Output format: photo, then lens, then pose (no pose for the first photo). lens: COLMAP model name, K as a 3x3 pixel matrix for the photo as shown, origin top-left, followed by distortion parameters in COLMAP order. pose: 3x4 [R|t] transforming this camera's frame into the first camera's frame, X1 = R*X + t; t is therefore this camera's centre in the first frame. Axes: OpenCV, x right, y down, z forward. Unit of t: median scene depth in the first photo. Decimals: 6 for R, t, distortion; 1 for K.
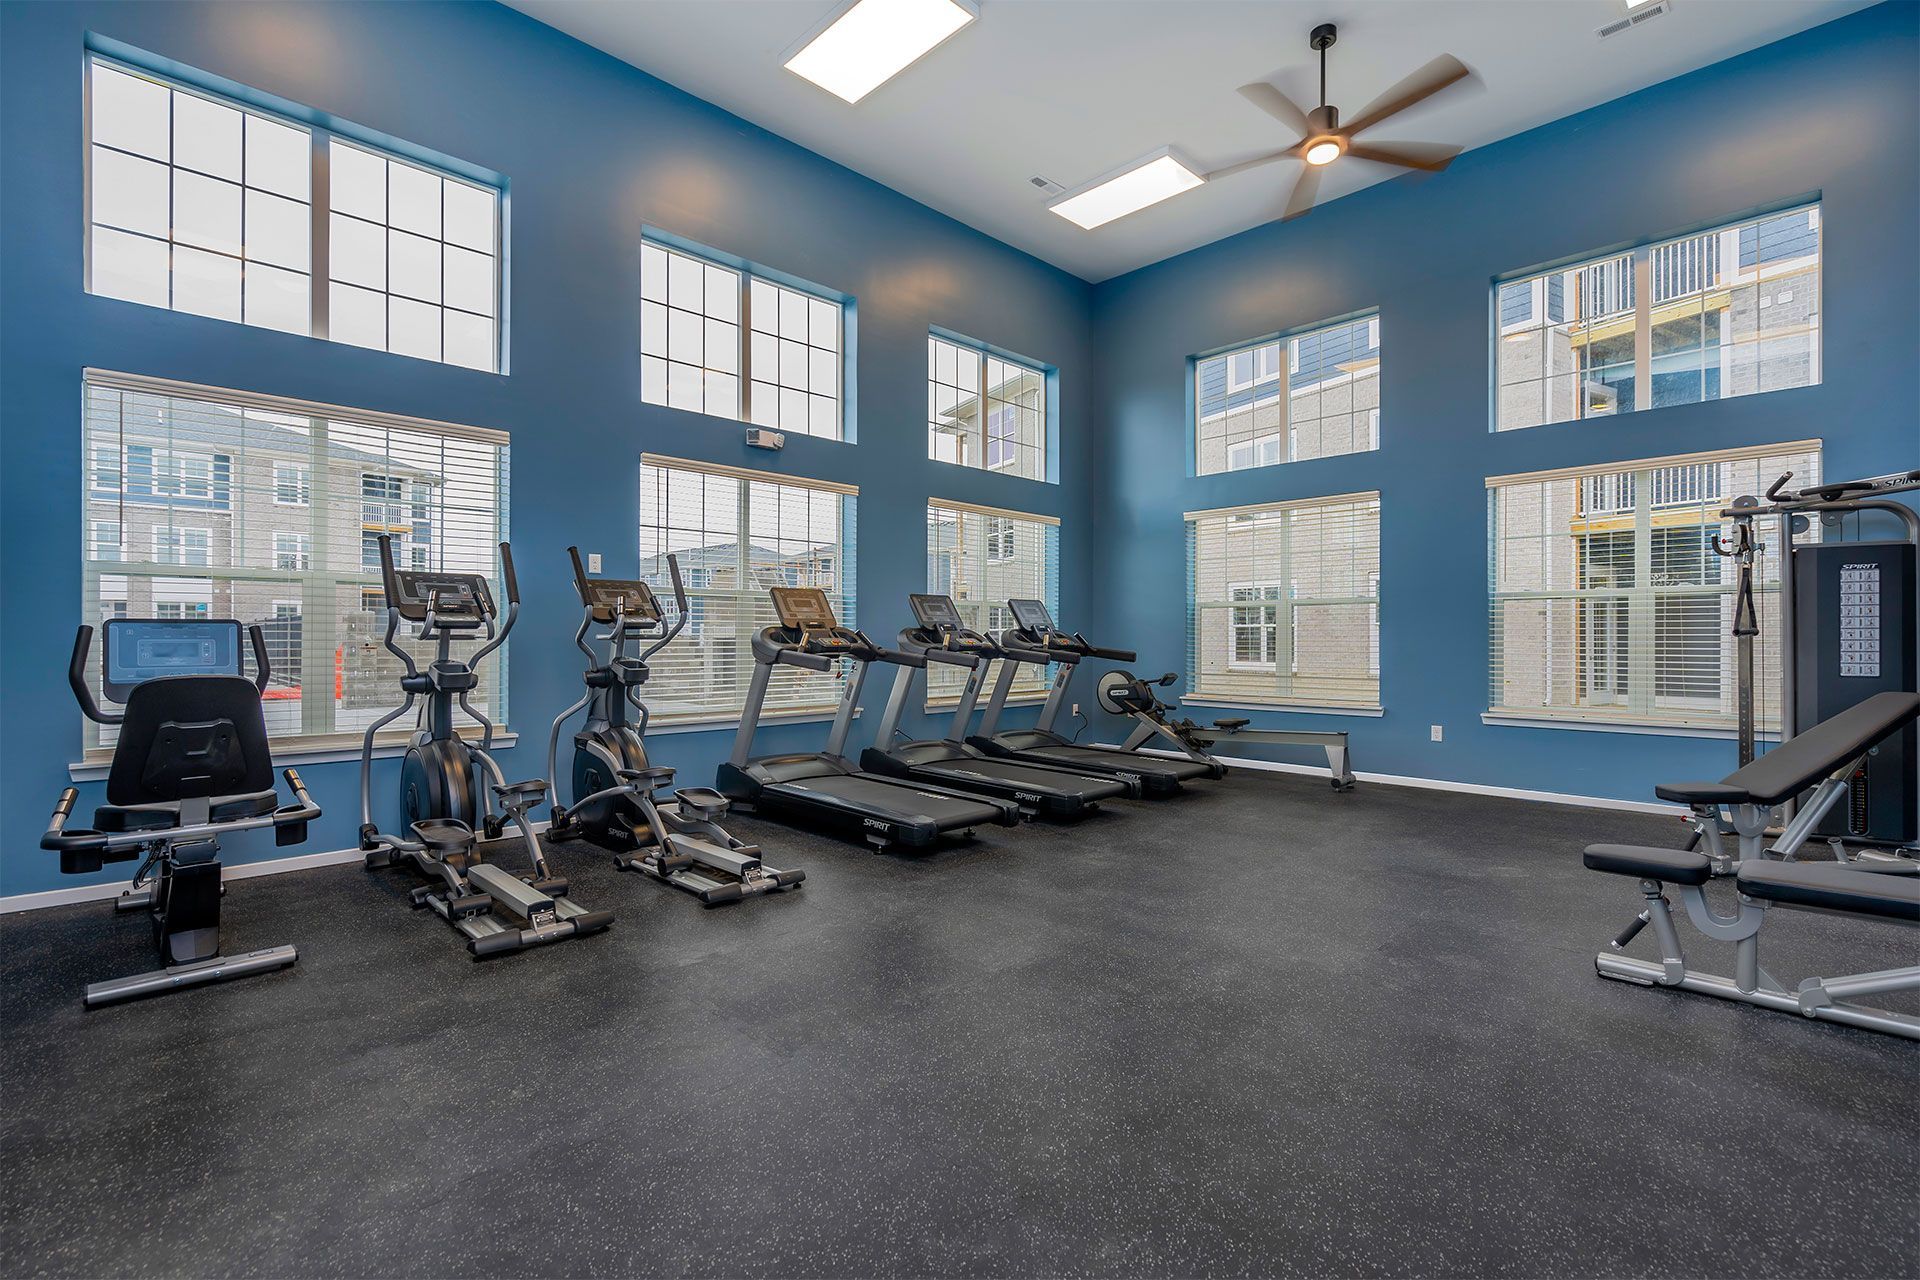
lens RADIAL K [[880.2, 0, 954.4], [0, 880.2, 636.8], [0, 0, 1]] dist [0.001408, 0.000234]
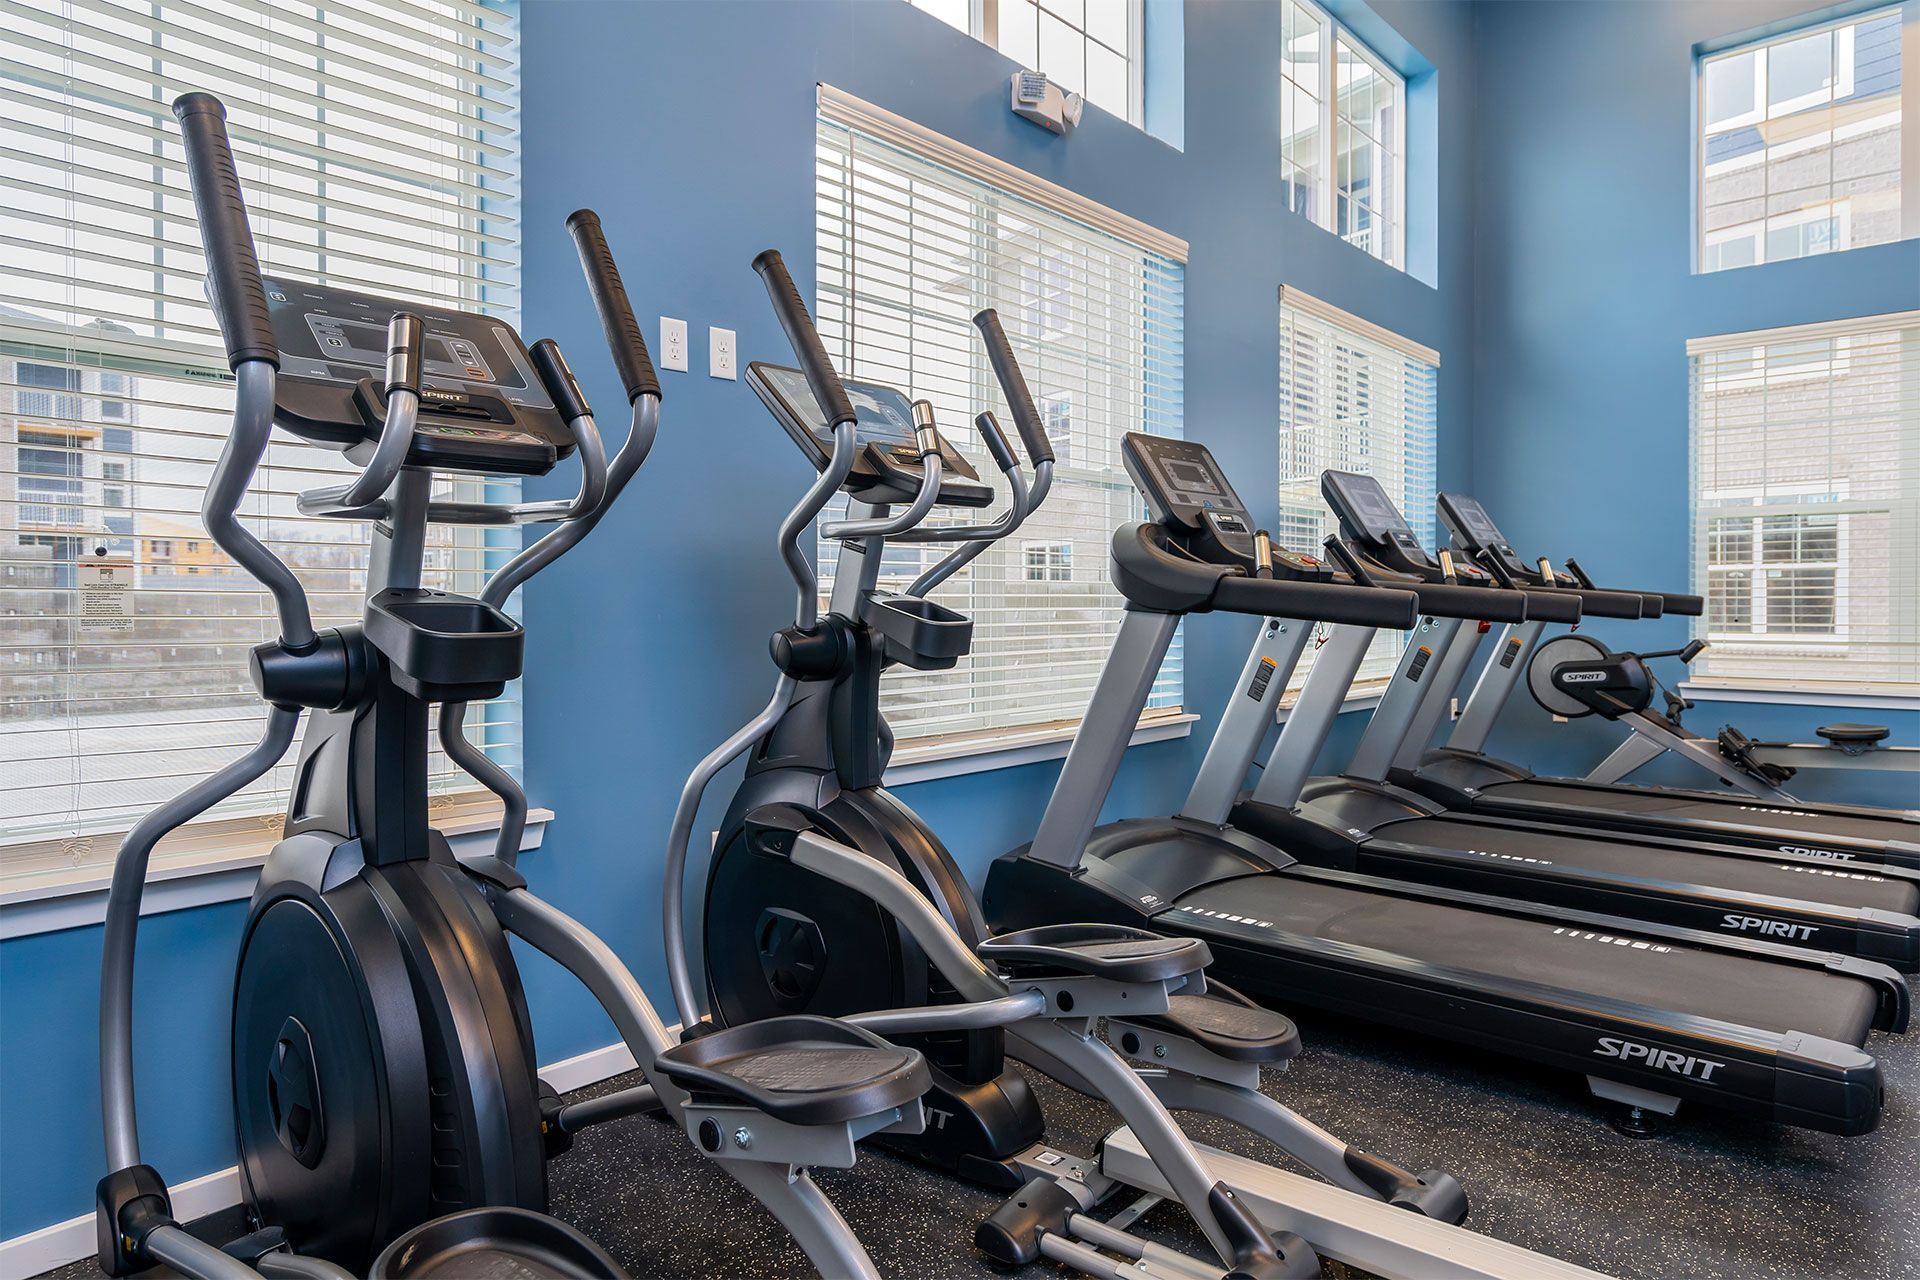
lens RADIAL K [[1157.7, 0, 966.6], [0, 1157.7, 631.1], [0, 0, 1]] dist [-0.003216, 0.001344]
pose [[0.995449, -0.005119, 0.095159, -0.397967], [0.002800, 0.999696, 0.024491, 0.028767], [-0.095255, -0.024113, 0.995161, 0.554282]]
